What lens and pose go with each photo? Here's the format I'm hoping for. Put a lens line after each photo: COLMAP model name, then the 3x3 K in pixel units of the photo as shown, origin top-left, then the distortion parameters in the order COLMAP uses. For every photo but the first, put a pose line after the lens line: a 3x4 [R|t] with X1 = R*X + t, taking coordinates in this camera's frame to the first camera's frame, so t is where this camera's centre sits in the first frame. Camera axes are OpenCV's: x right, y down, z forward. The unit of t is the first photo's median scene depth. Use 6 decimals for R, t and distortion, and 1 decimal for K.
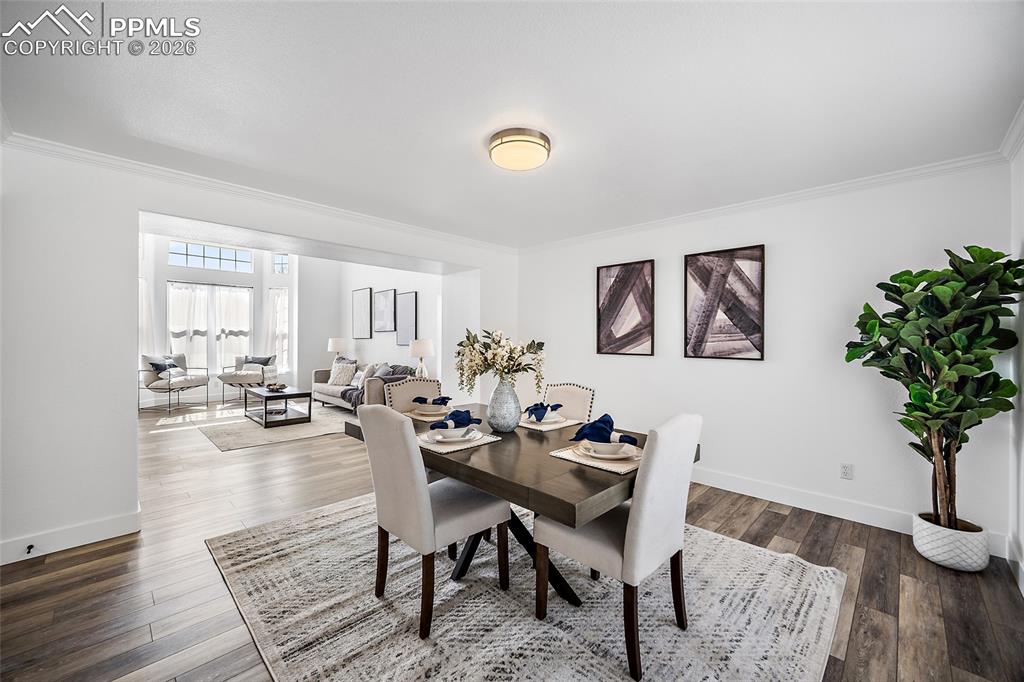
lens RADIAL K [[403.2, 0, 514.5], [0, 403.2, 341.5], [0, 0, 1]] dist [-0.000529, -0.000114]
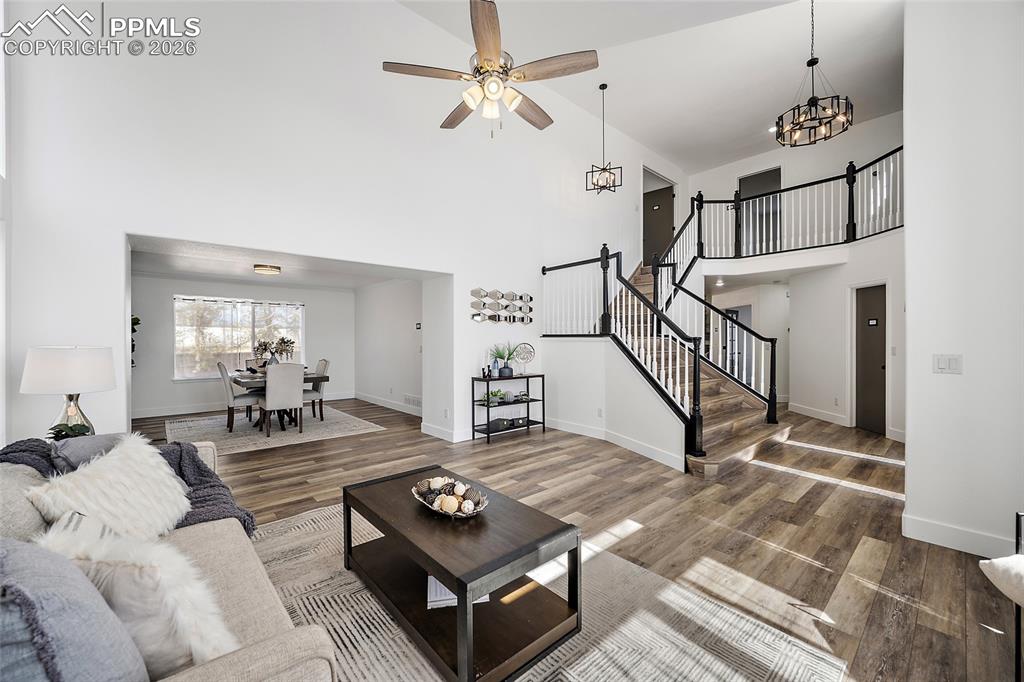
lens RADIAL K [[403.2, 0, 514.5], [0, 403.2, 341.5], [0, 0, 1]] dist [-0.000529, -0.000114]
pose [[-0.996965, -0.003051, 0.077796, -0.551087], [-0.001953, 0.999897, 0.014188, -0.013446], [-0.077832, 0.013993, -0.996868, 1.083007]]
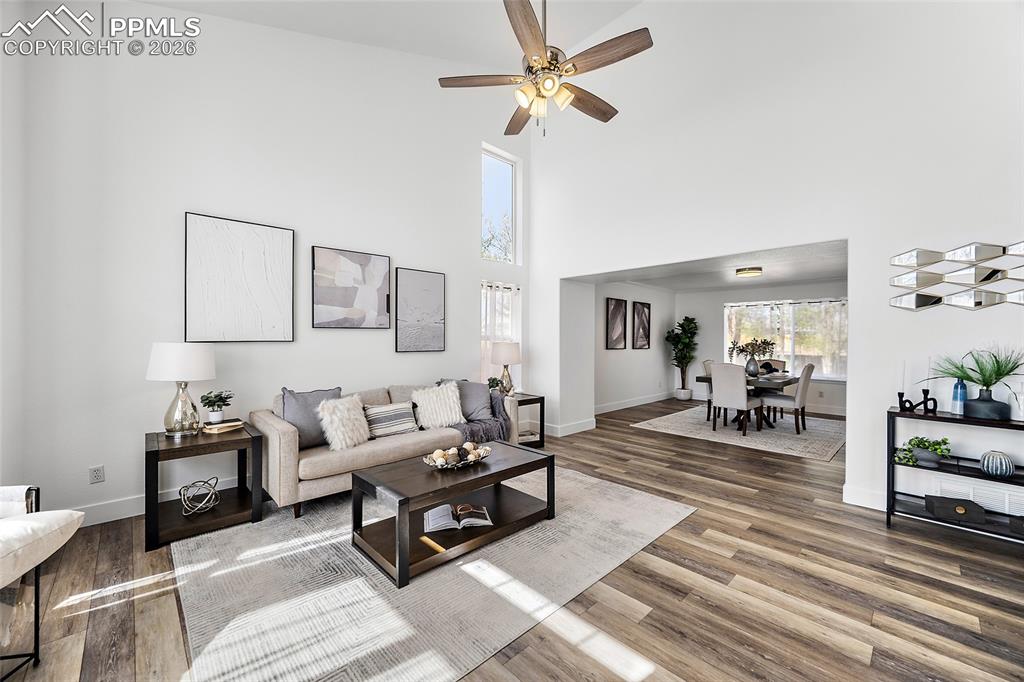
lens RADIAL K [[403.2, 0, 514.5], [0, 403.2, 341.5], [0, 0, 1]] dist [-0.000529, -0.000114]
pose [[0.040245, -0.008200, 0.999156, -0.839555], [0.002351, 0.999964, 0.008112, -0.010798], [-0.999187, 0.002023, 0.040263, 0.758909]]
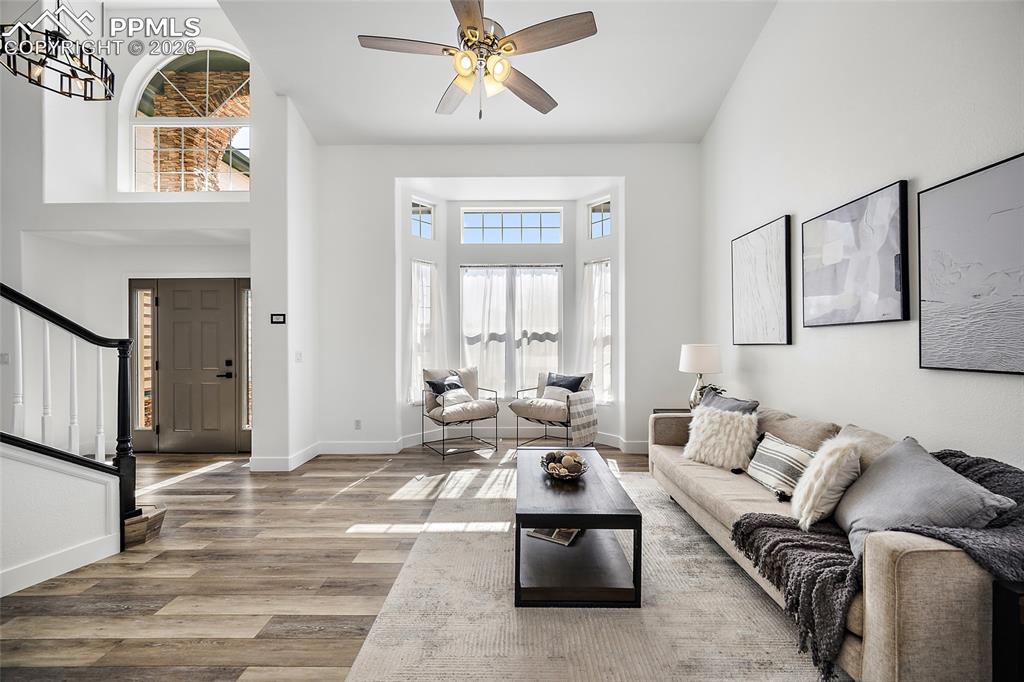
lens RADIAL K [[403.2, 0, 514.5], [0, 403.2, 341.5], [0, 0, 1]] dist [-0.000529, -0.000114]
pose [[0.695615, -0.008420, -0.718365, -0.269712], [-0.000041, 0.999931, -0.011759, -0.005813], [0.718414, 0.008209, 0.695567, 0.554974]]
